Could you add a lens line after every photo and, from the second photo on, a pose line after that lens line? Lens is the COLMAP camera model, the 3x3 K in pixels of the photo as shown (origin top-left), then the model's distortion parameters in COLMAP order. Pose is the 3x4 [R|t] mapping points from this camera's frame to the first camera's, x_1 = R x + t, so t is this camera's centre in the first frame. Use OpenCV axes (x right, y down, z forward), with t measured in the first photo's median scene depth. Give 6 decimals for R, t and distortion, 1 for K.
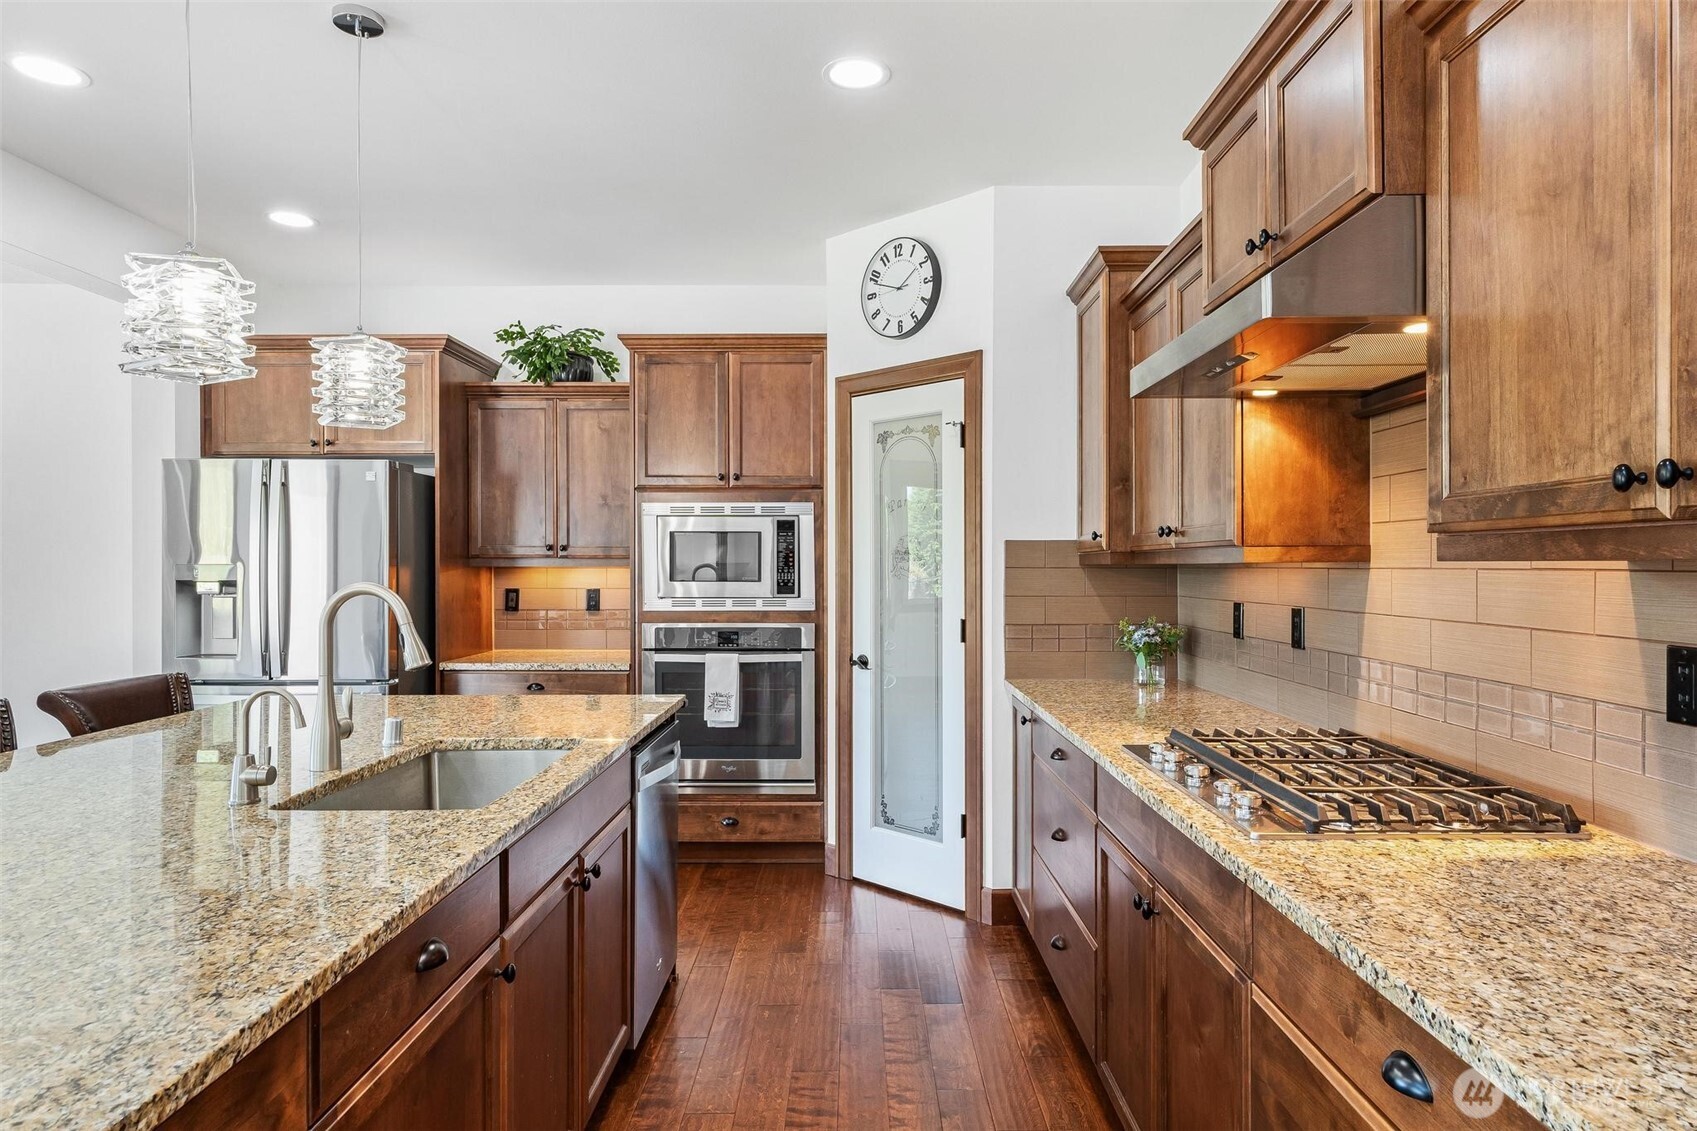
lens RADIAL K [[979.8, 0, 848.5], [0, 979.8, 565.5], [0, 0, 1]] dist [-0.003648, -0.000515]
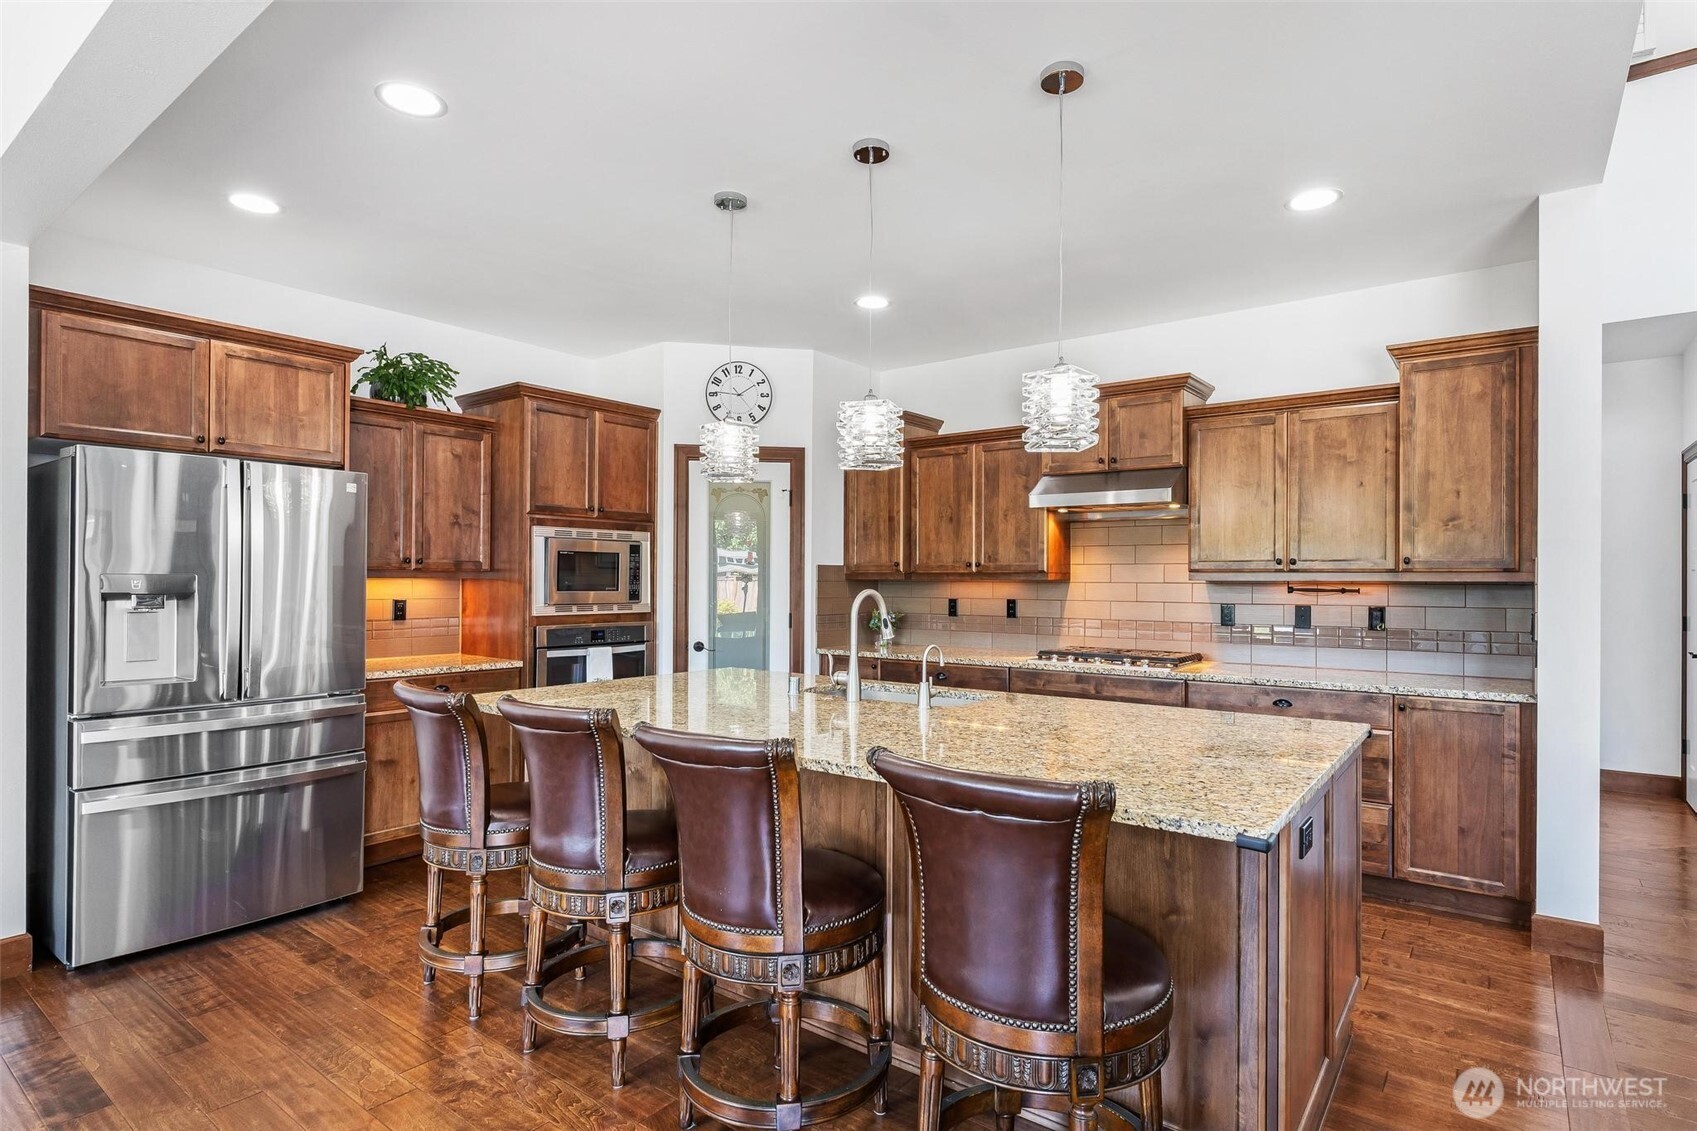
lens RADIAL K [[894.8, 0, 848.5], [0, 894.8, 574.9], [0, 0, 1]] dist [-0.000285, -0.000034]
pose [[0.605720, 0.008422, 0.795633, -0.852183], [-0.006610, 0.999963, -0.005552, -0.000570], [-0.795650, -0.001897, 0.605753, 0.032310]]
